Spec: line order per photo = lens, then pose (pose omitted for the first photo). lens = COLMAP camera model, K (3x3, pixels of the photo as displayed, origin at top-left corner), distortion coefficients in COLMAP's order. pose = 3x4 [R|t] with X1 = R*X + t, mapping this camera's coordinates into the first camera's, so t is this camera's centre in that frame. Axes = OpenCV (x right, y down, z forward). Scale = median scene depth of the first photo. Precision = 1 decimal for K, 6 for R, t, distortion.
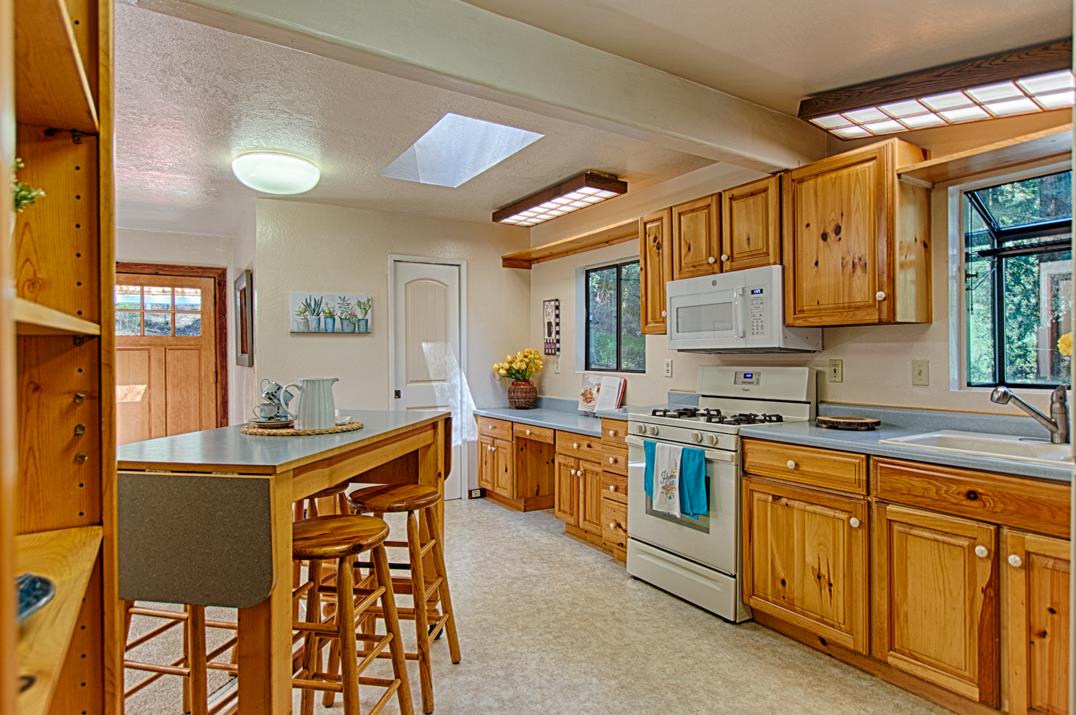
lens RADIAL K [[568.6, 0, 538.0], [0, 568.6, 357.5], [0, 0, 1]] dist [0.000378, 0.000341]
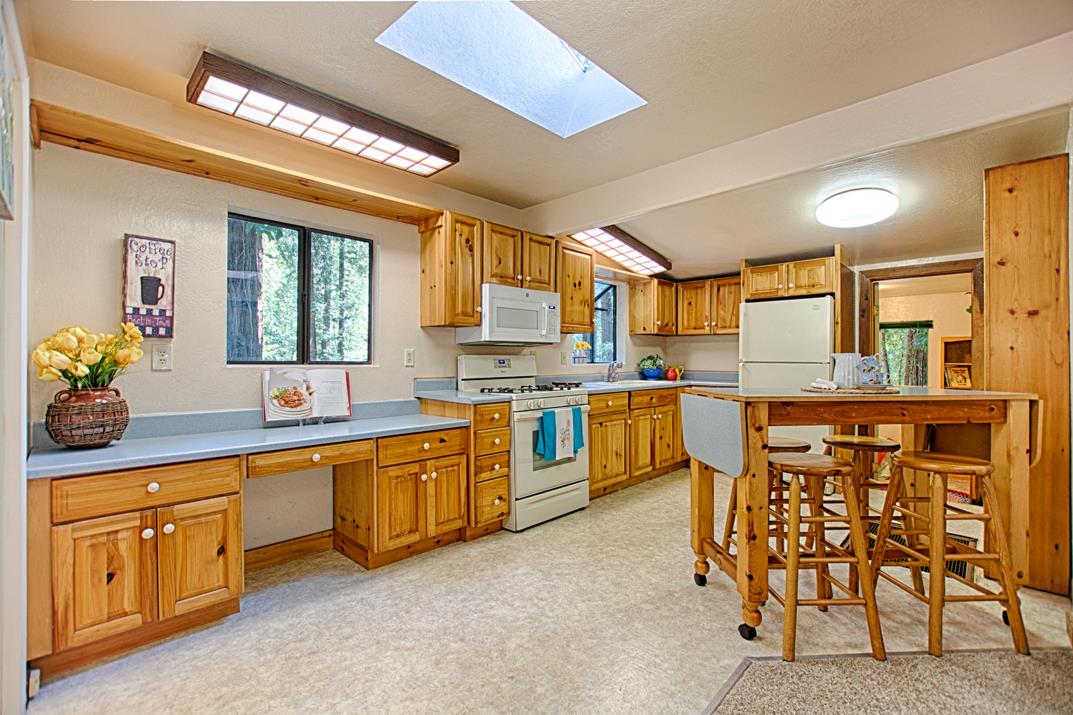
lens RADIAL K [[476.8, 0, 536.5], [0, 476.8, 357.5], [0, 0, 1]] dist [-0.016922, 0.000978]
pose [[-0.223011, 0.010491, 0.974760, -0.786997], [0.005213, 0.999941, -0.009570, 0.032581], [-0.974802, 0.002947, -0.223052, 1.155240]]
